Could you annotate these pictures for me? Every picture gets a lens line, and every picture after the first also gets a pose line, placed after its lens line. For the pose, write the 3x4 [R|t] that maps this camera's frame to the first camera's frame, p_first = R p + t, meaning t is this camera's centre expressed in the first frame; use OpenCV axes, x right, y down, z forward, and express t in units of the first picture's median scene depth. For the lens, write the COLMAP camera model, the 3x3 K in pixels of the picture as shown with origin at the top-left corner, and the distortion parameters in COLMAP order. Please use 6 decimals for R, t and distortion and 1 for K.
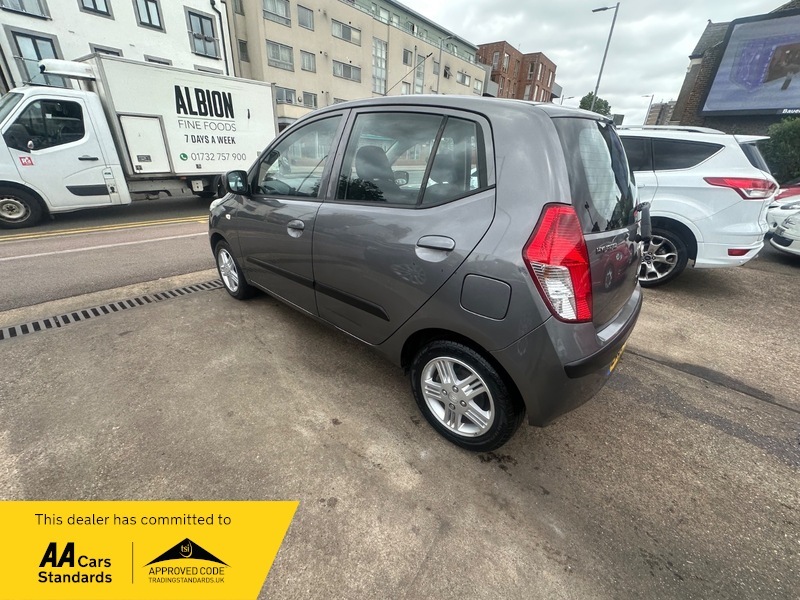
lens RADIAL K [[320.2, 0, 400.8], [0, 320.2, 300.9], [0, 0, 1]] dist [-0.004726, 0.000829]
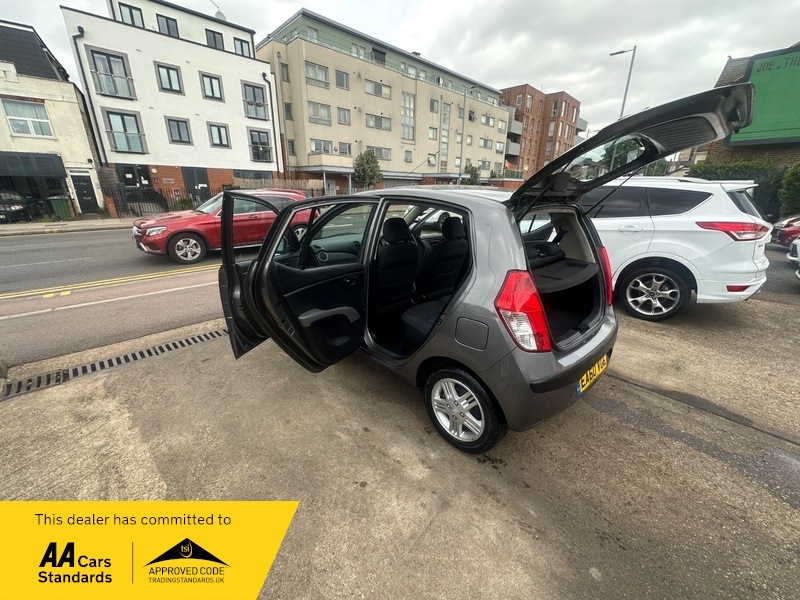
lens RADIAL K [[320.2, 0, 400.8], [0, 320.2, 301.1], [0, 0, 1]] dist [-0.004726, 0.000829]
pose [[0.995614, -0.010251, -0.092991, 0.046923], [0.001078, 0.995170, -0.098157, -0.009877], [0.093548, 0.097627, 0.990817, -0.243395]]
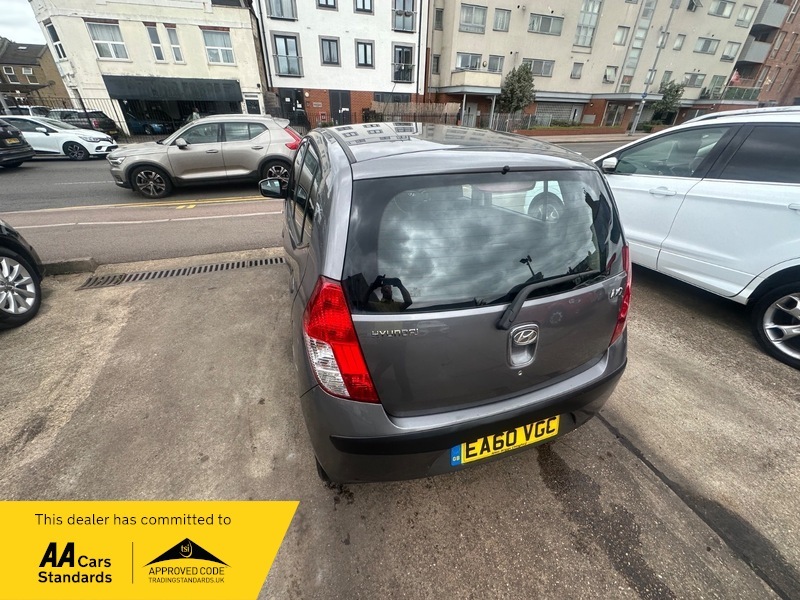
lens RADIAL K [[320.2, 0, 401.2], [0, 320.2, 300.7], [0, 0, 1]] dist [-0.004726, 0.000829]
pose [[0.870493, 0.220227, -0.440161, 0.547849], [-0.181580, 0.974921, 0.128679, -0.195462], [0.457461, -0.032090, 0.888650, 0.121078]]
